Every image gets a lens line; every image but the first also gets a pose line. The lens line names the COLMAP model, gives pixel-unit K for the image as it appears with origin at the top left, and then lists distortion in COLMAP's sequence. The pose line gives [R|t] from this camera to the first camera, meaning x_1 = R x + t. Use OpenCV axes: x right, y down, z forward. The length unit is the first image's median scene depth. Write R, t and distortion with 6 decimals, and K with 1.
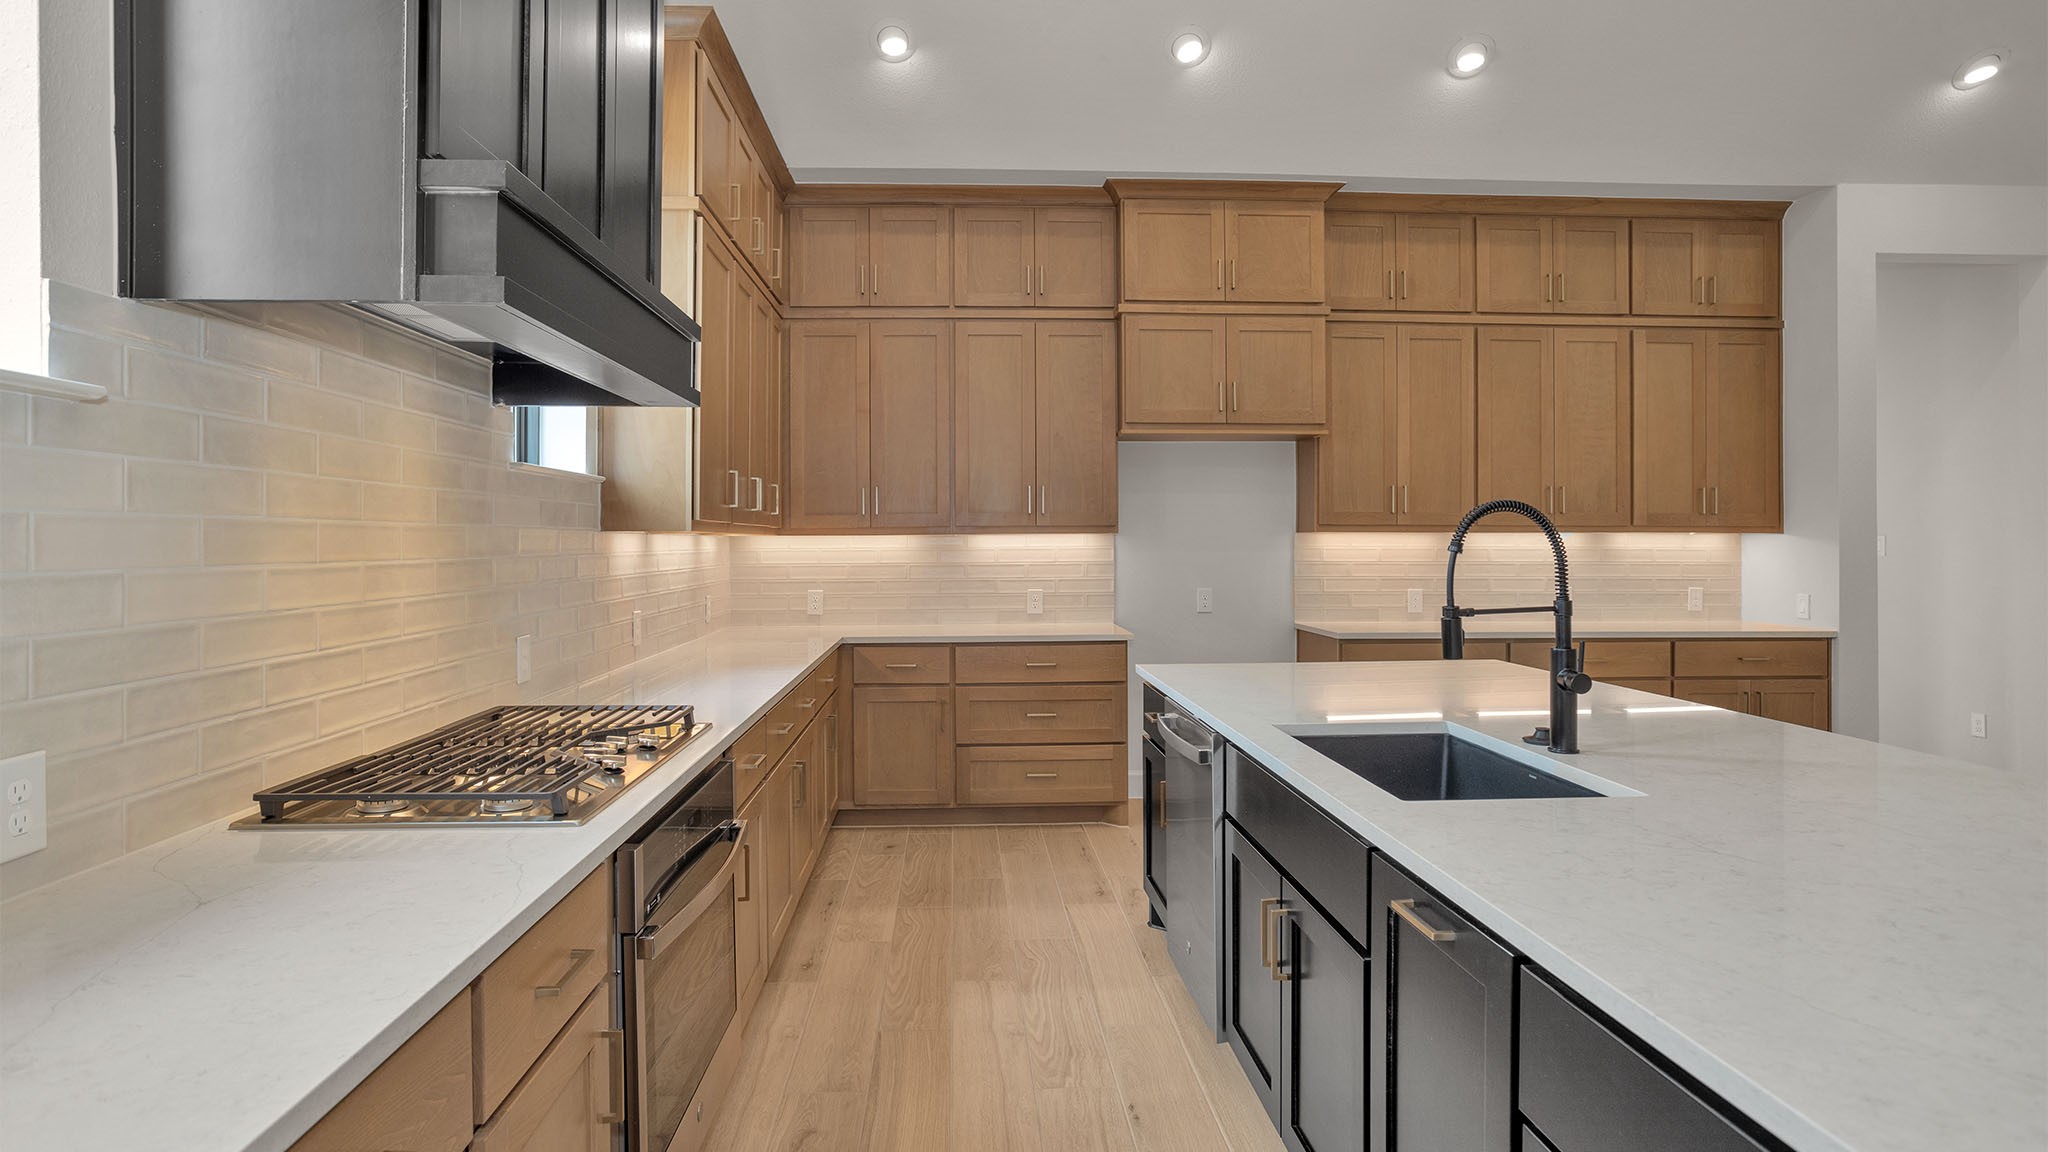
lens RADIAL K [[1043.8, 0, 1008.1], [0, 1043.8, 539.8], [0, 0, 1]] dist [-0.037812, 0.028050]
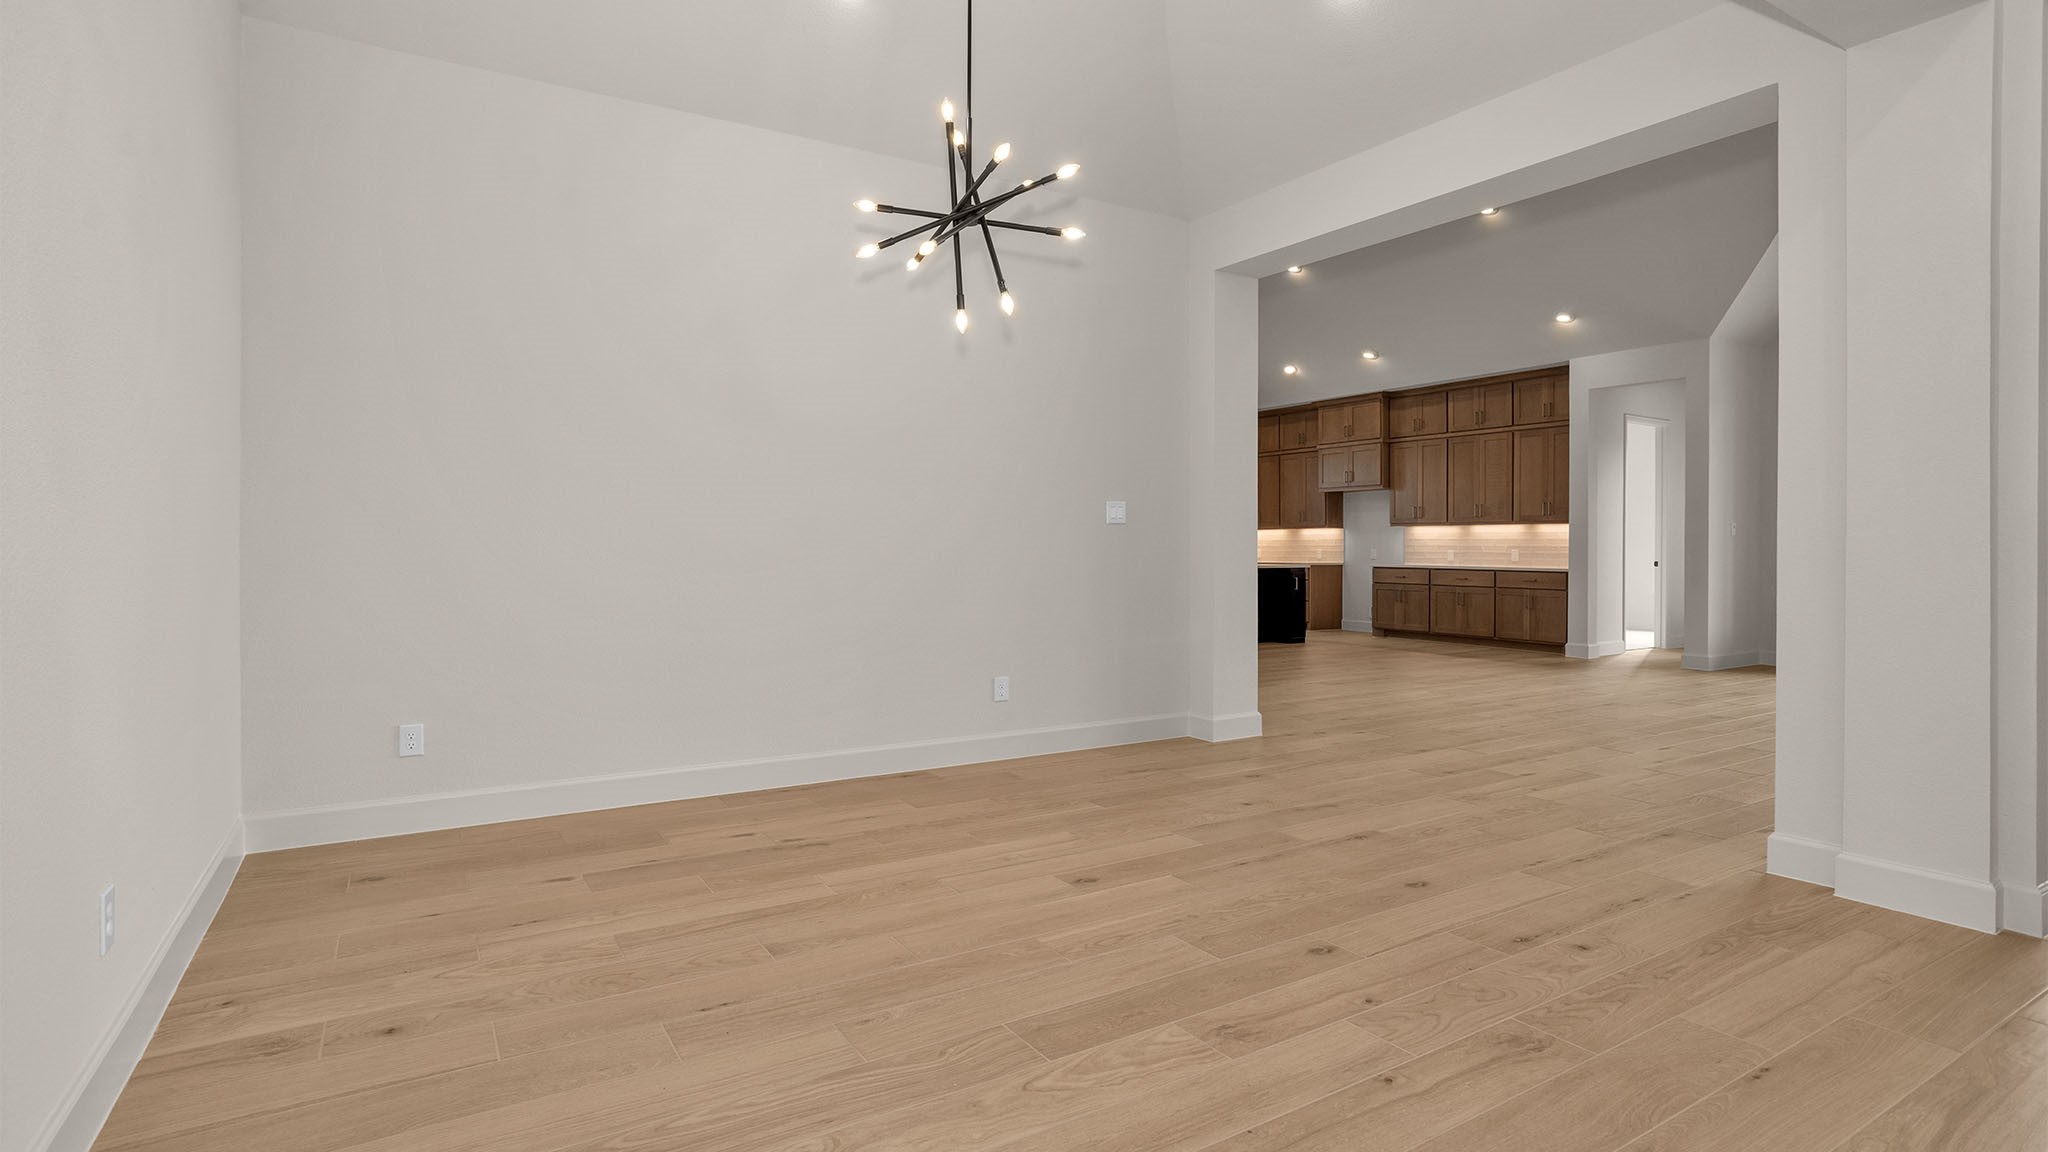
lens RADIAL K [[997.6, 0, 1024.3], [0, 997.6, 544.1], [0, 0, 1]] dist [-0.002117, -0.000071]
pose [[0.498562, -0.000069, -0.866854, 1.929206], [0.012002, 0.999905, 0.006823, 0.007603], [0.866771, -0.013805, 0.498515, -0.966081]]
